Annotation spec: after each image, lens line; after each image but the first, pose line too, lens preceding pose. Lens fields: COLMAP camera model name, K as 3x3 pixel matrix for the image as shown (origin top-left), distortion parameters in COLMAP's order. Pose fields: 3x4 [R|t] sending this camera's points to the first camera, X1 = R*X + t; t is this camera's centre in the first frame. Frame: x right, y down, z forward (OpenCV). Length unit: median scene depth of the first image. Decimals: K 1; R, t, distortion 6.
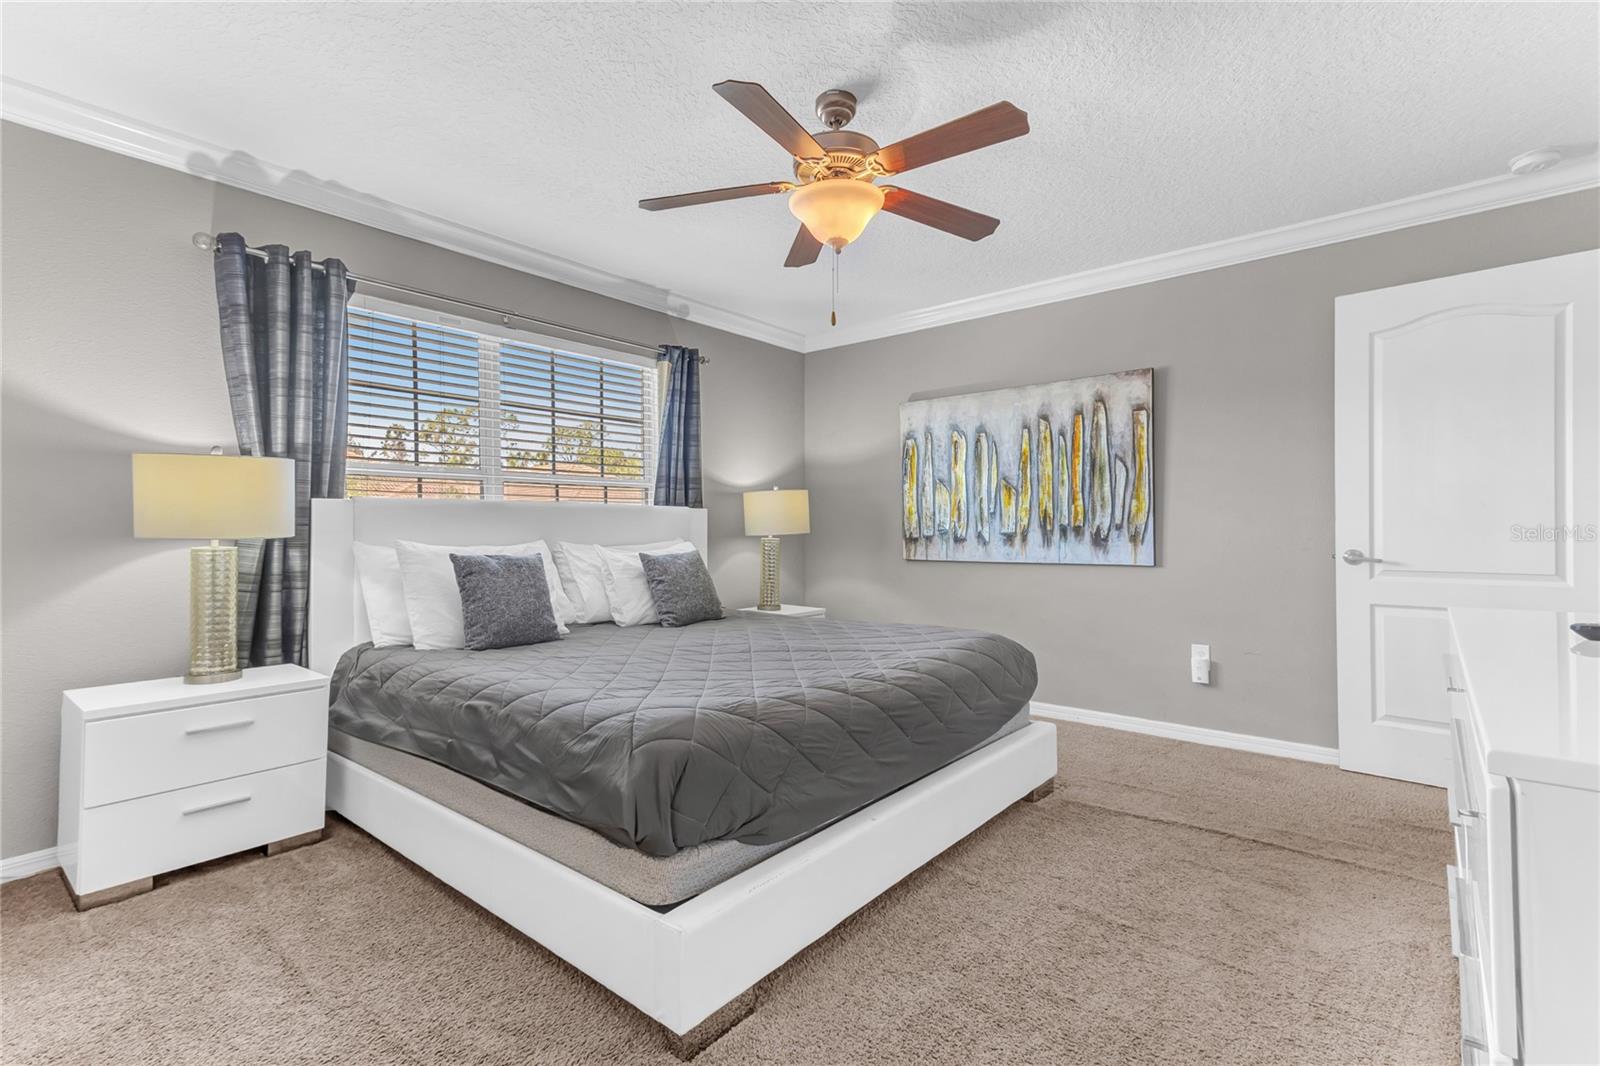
lens RADIAL K [[746.3, 0, 809.9], [0, 746.3, 528.1], [0, 0, 1]] dist [0.025297, 0.000491]
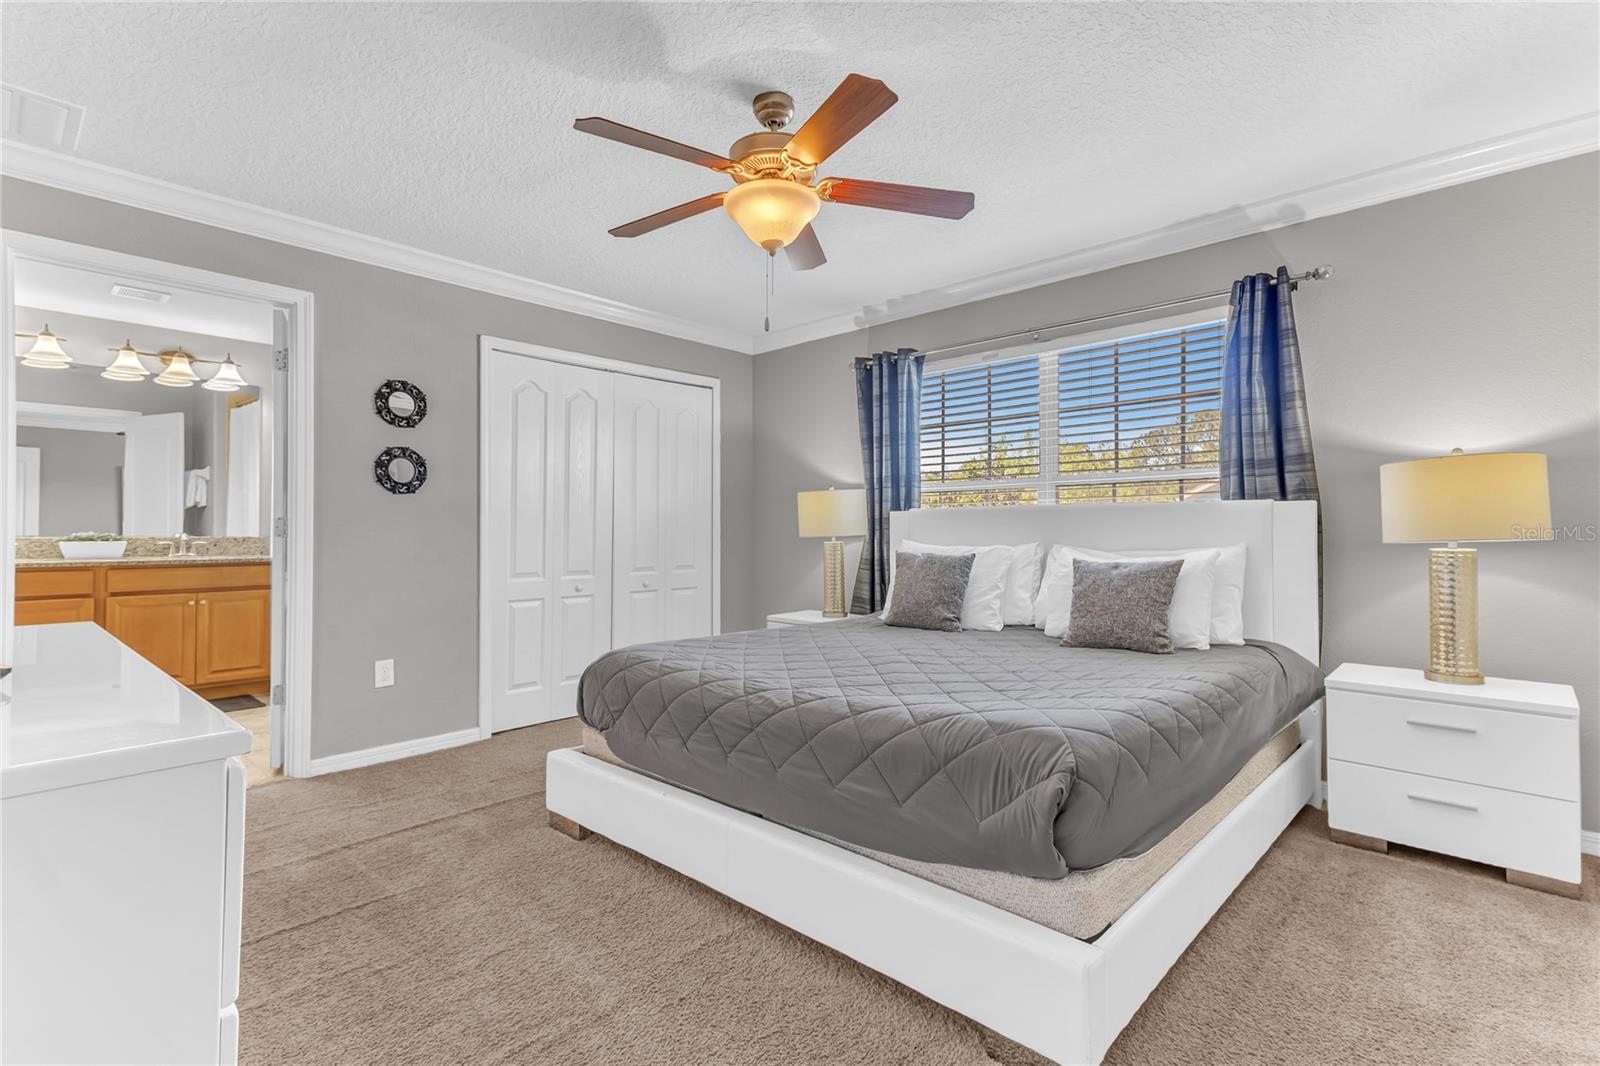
lens RADIAL K [[746.3, 0, 810.4], [0, 746.3, 528.5], [0, 0, 1]] dist [0.025297, 0.000491]
pose [[-0.059282, -0.007835, -0.998211, 0.577691], [0.001443, 0.999967, -0.007934, 0.003936], [0.998240, -0.001911, -0.059268, 0.632004]]
